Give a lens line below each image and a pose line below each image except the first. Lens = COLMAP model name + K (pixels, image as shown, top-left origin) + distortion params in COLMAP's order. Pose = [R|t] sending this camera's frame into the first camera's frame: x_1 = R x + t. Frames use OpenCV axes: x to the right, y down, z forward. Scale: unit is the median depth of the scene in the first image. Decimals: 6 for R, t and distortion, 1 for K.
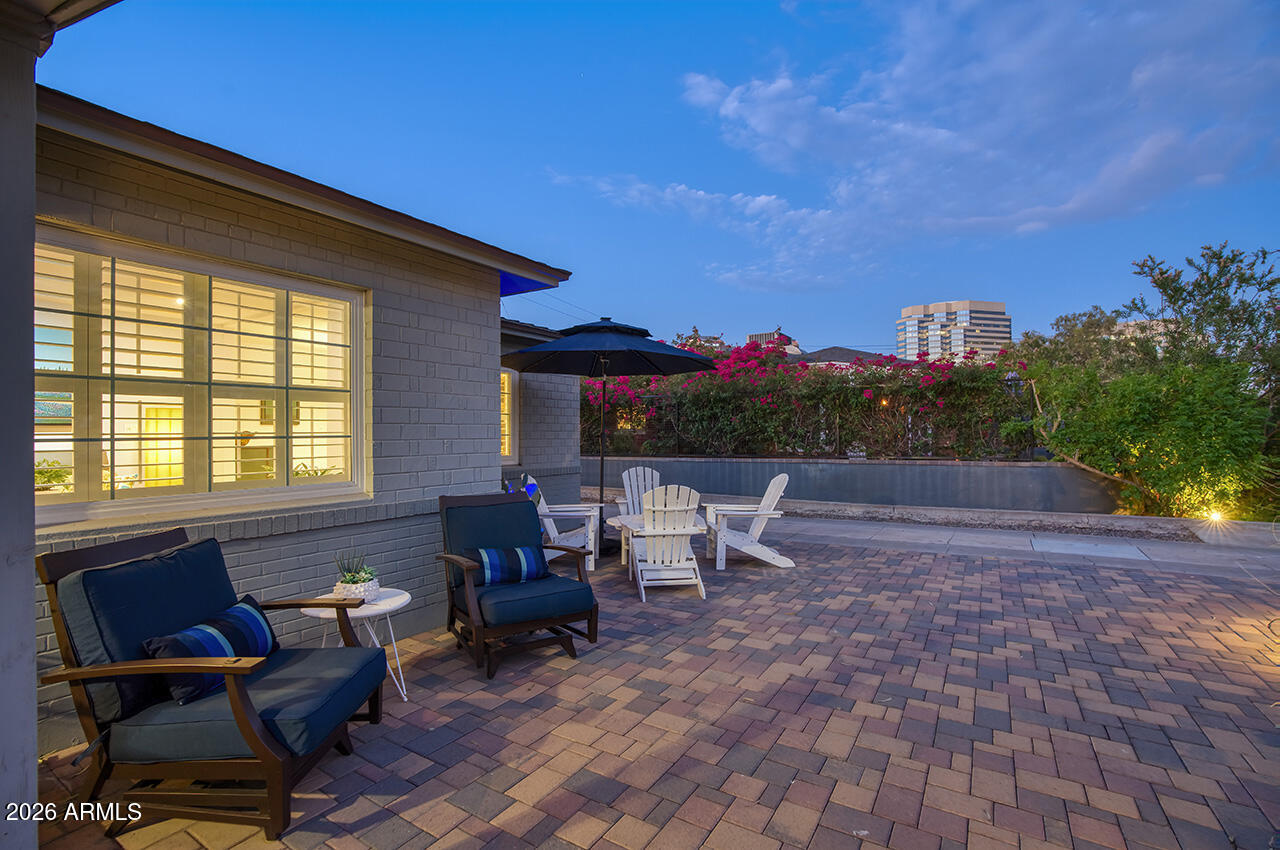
lens RADIAL K [[587.7, 0, 644.3], [0, 587.7, 431.1], [0, 0, 1]] dist [-0.070912, 0.024792]
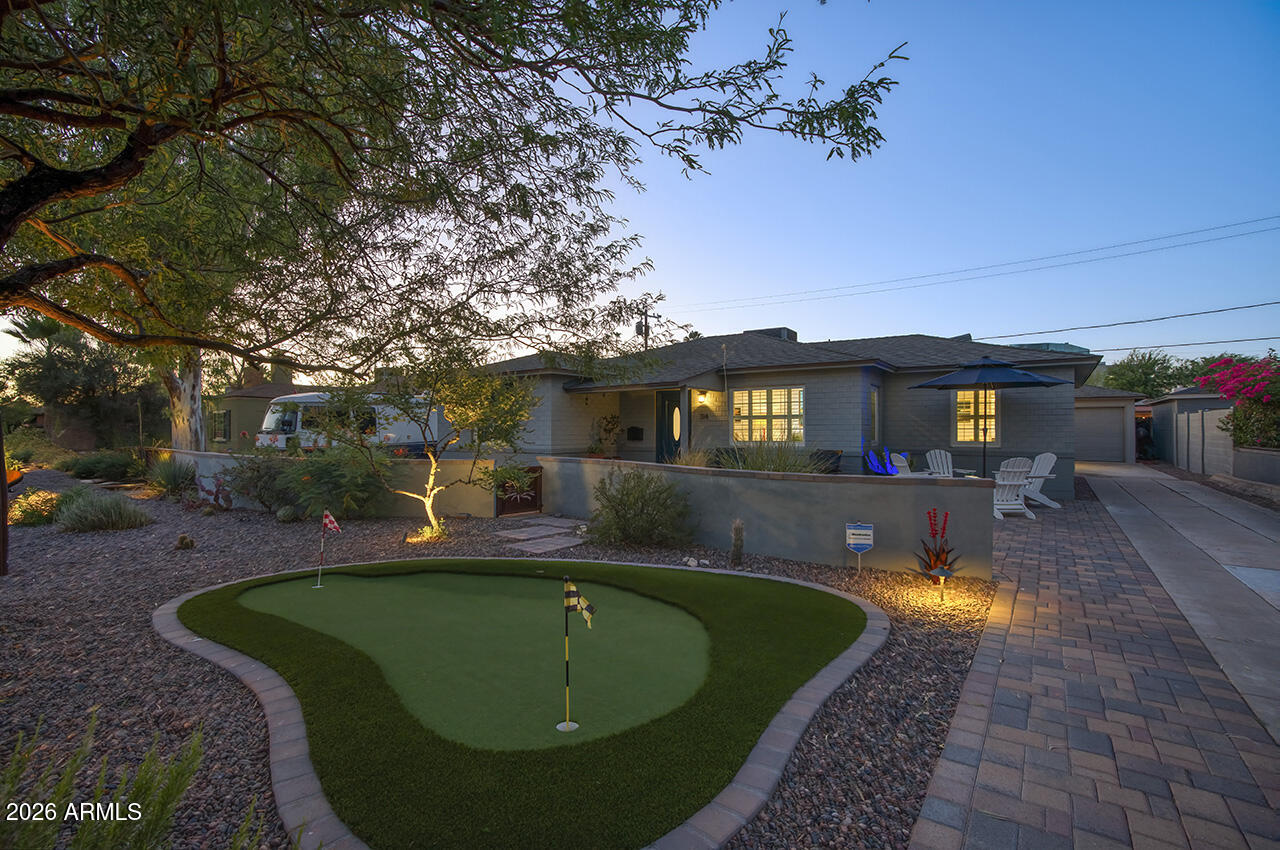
lens RADIAL K [[587.7, 0, 644.3], [0, 587.7, 431.1], [0, 0, 1]] dist [-0.070912, 0.024792]
pose [[-0.064948, 0.003449, -0.997883, 2.636781], [0.004534, 0.999985, 0.003161, 0.006672], [0.997878, -0.004319, -0.064962, 0.281198]]
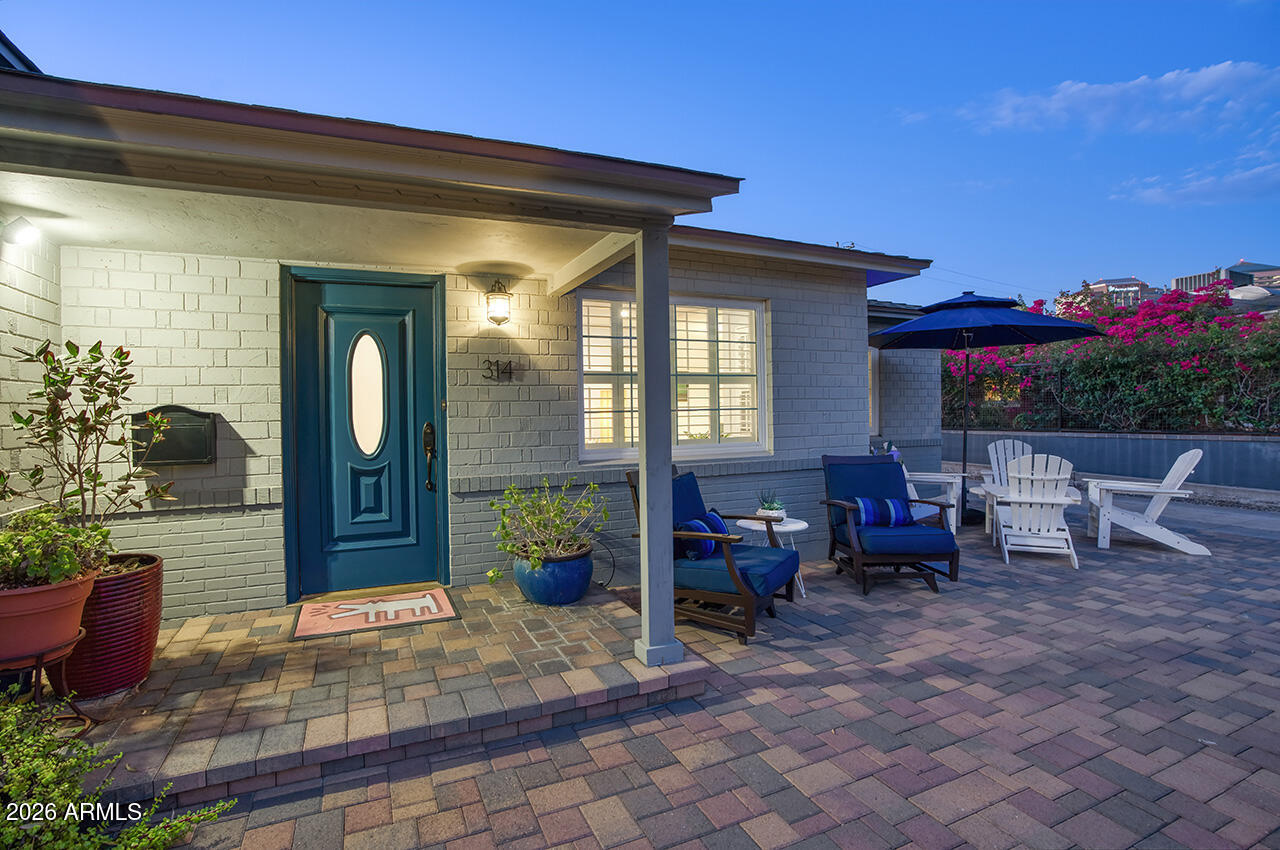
lens RADIAL K [[601.8, 0, 624.2], [0, 601.8, 419.3], [0, 0, 1]] dist [-0.069490, 0.028350]
pose [[0.826448, 0.001898, -0.563010, 0.026227], [0.010904, 0.999753, 0.019376, 0.002445], [0.562908, -0.022152, 0.826223, -0.315035]]
